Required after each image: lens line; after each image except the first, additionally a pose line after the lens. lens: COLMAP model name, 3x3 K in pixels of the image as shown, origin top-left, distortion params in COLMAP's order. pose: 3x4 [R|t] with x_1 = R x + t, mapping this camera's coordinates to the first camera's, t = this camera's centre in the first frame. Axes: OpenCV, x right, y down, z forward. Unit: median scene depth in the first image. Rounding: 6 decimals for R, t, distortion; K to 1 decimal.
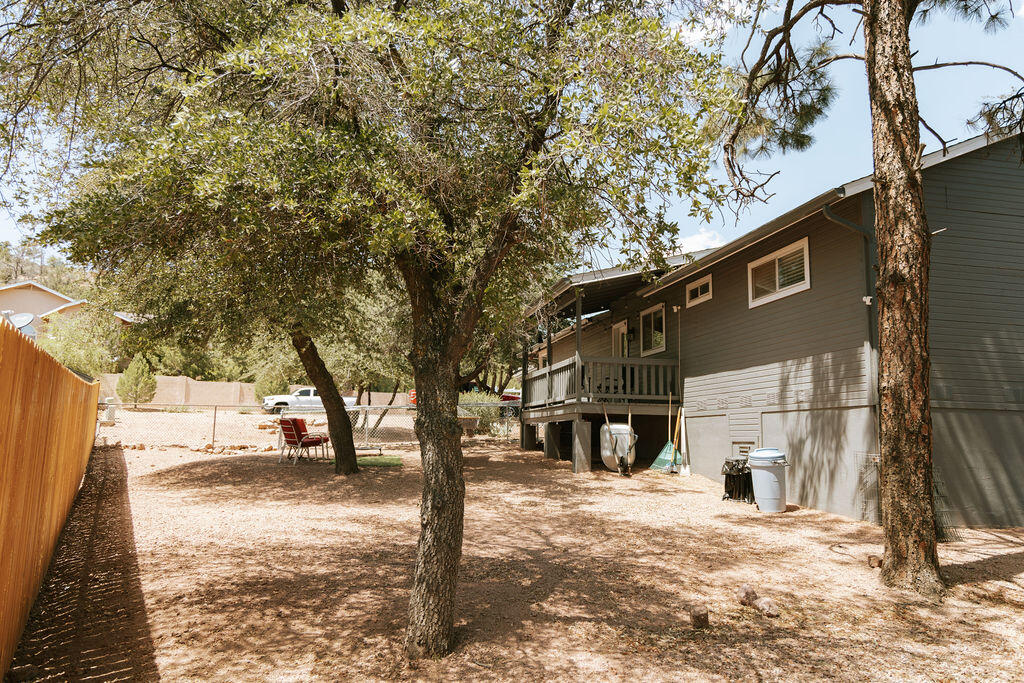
lens RADIAL K [[721.8, 0, 514.9], [0, 721.8, 339.0], [0, 0, 1]] dist [0.009277, 0.009775]
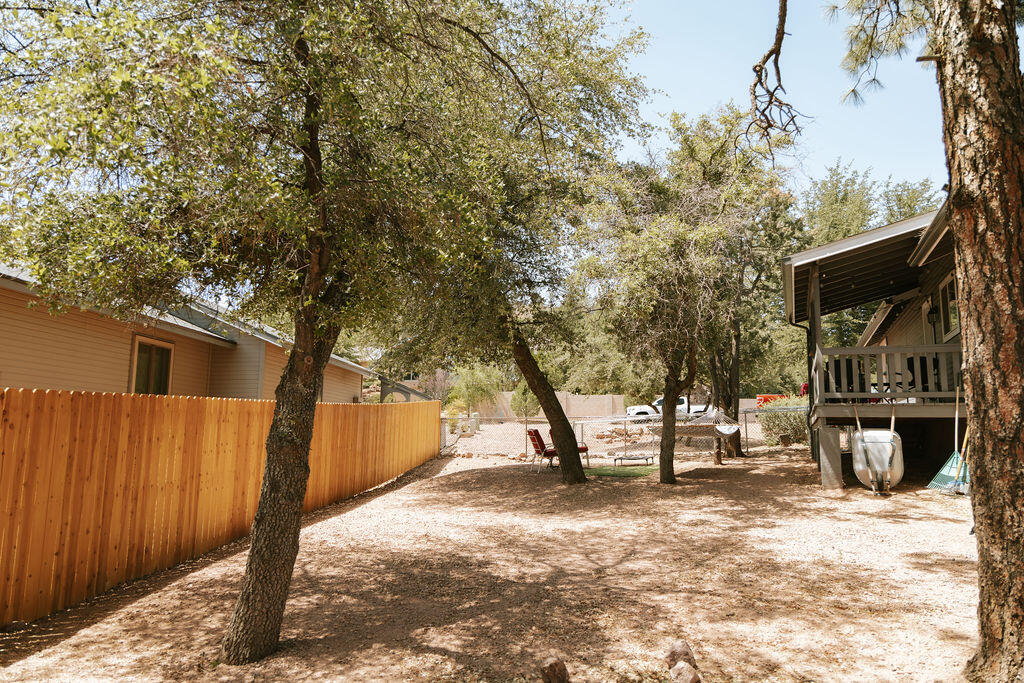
lens RADIAL K [[721.8, 0, 512.4], [0, 721.8, 340.6], [0, 0, 1]] dist [0.009277, 0.009775]
pose [[0.831324, -0.083468, -0.549485, 0.535288], [0.078017, 0.996395, -0.033321, 0.031041], [0.550285, -0.015169, 0.834839, 0.238662]]
